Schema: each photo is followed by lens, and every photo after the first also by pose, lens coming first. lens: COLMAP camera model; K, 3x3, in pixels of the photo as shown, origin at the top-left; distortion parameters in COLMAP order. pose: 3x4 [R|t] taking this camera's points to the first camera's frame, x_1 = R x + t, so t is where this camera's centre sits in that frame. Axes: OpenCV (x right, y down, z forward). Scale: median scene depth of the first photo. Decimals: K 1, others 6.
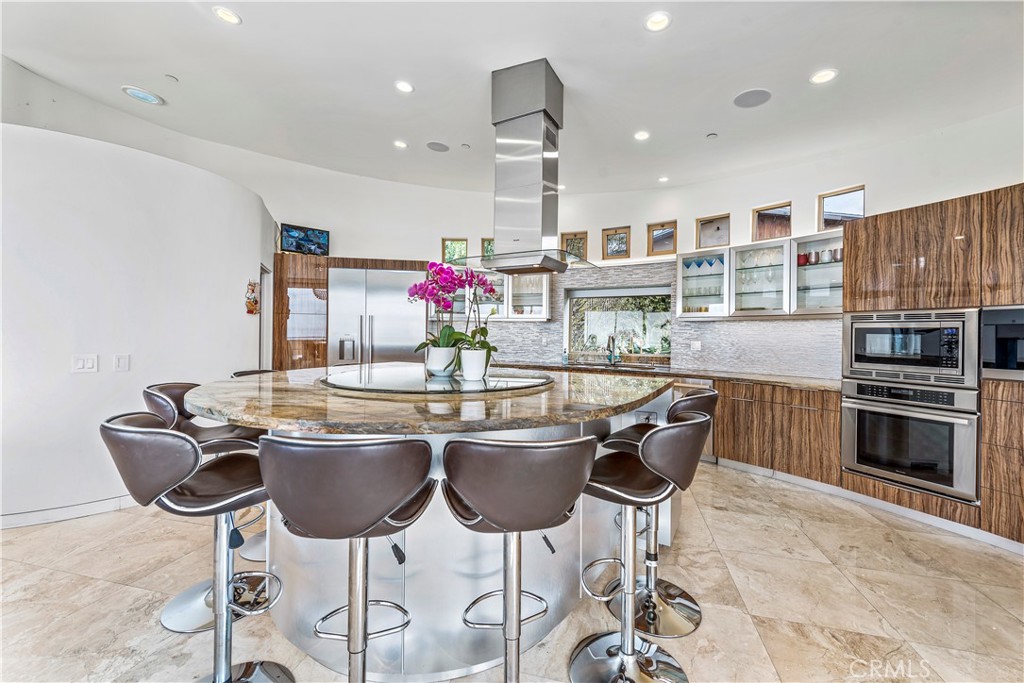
lens RADIAL K [[405.6, 0, 505.2], [0, 405.6, 332.3], [0, 0, 1]] dist [0.011796, -0.003034]
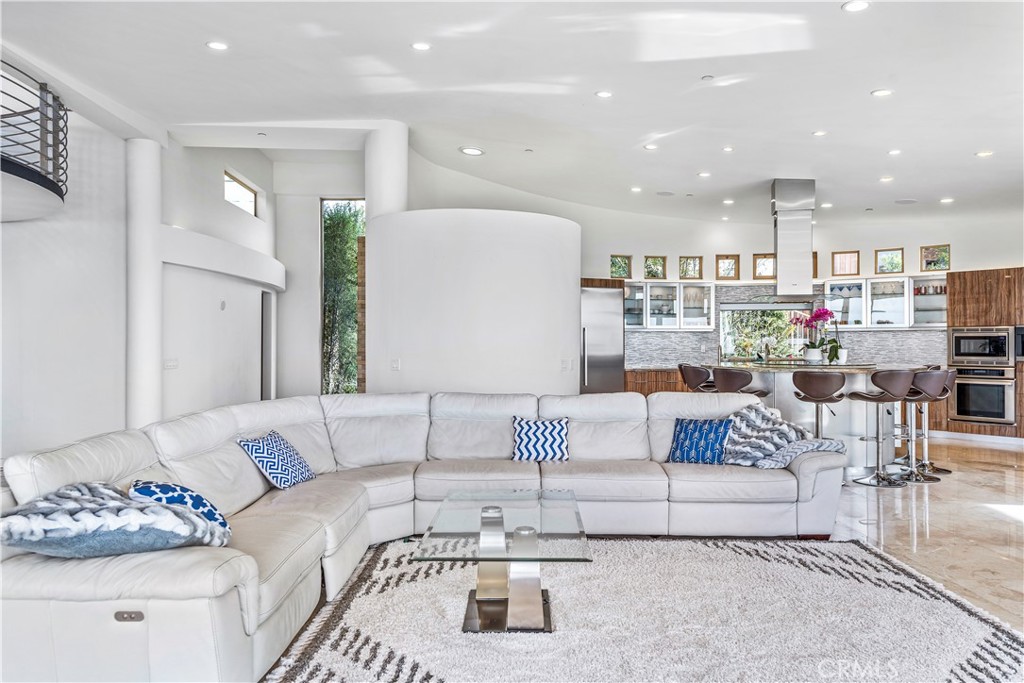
lens RADIAL K [[685.8, 0, 503.5], [0, 685.8, 337.8], [0, 0, 1]] dist [0.026003, -0.015377]
pose [[0.959889, -0.010345, 0.280189, -1.814484], [0.011865, 0.999923, -0.003731, -0.015818], [-0.280128, 0.006906, 0.959938, -1.281756]]
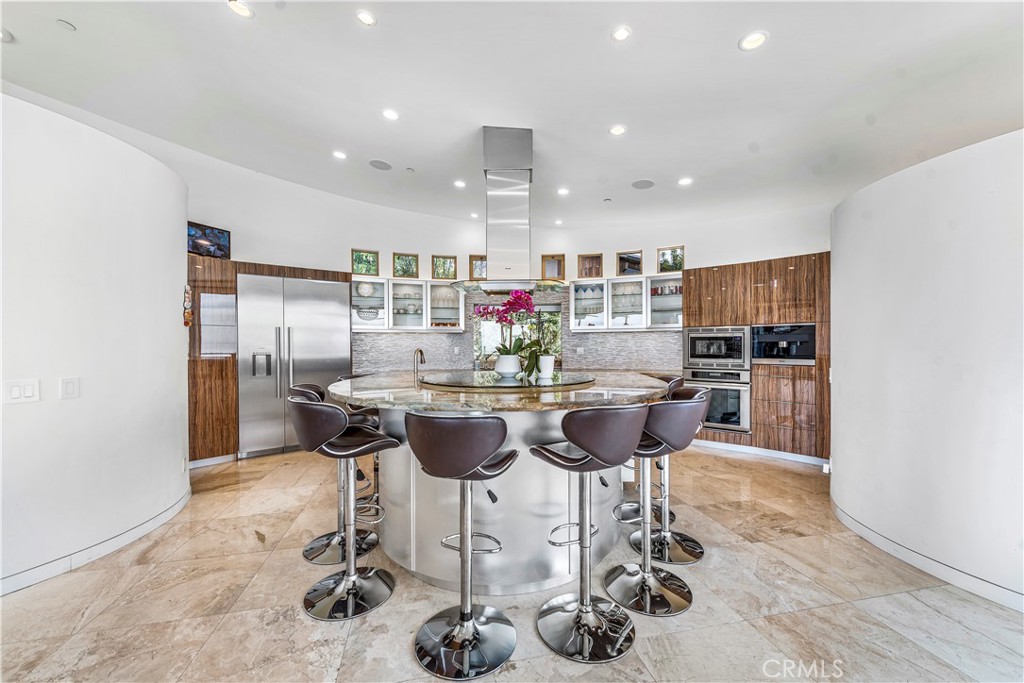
lens RADIAL K [[405.6, 0, 503.9], [0, 405.6, 344.5], [0, 0, 1]] dist [0.011796, -0.003034]
pose [[0.891497, -0.016865, 0.452712, -0.541646], [0.013844, 0.999854, 0.009985, -0.007349], [-0.452815, -0.002634, 0.891601, -0.100802]]
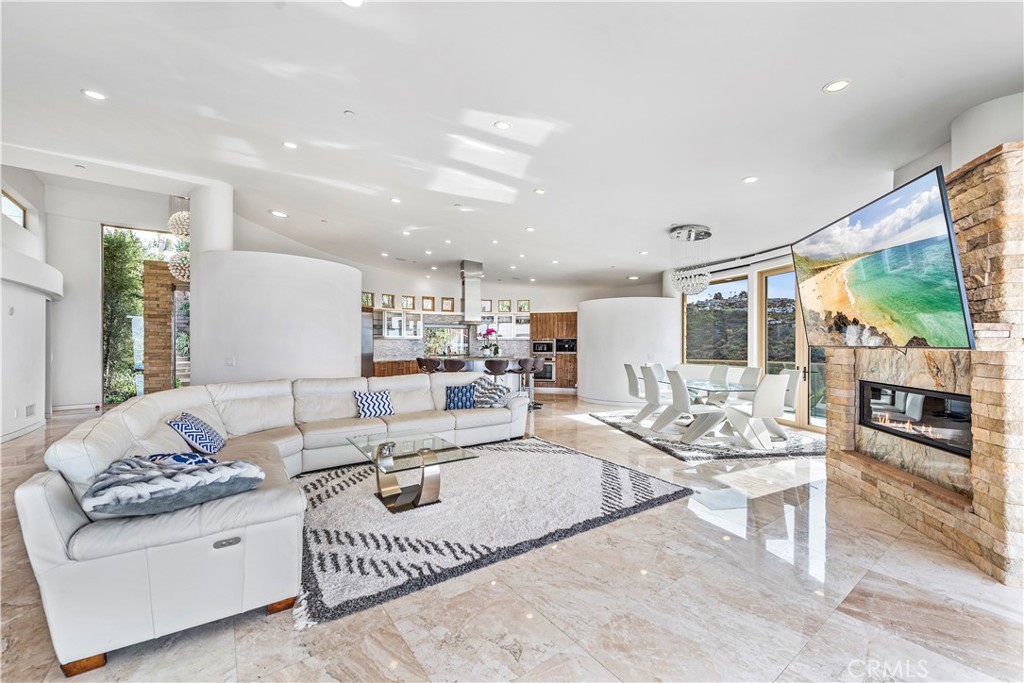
lens RADIAL K [[405.6, 0, 521.8], [0, 405.6, 345.5], [0, 0, 1]] dist [0.011796, -0.003034]
pose [[0.608250, -0.011442, 0.793663, -2.178409], [0.006596, 0.999934, 0.009361, -0.020741], [-0.793718, -0.000459, 0.608286, -1.181594]]
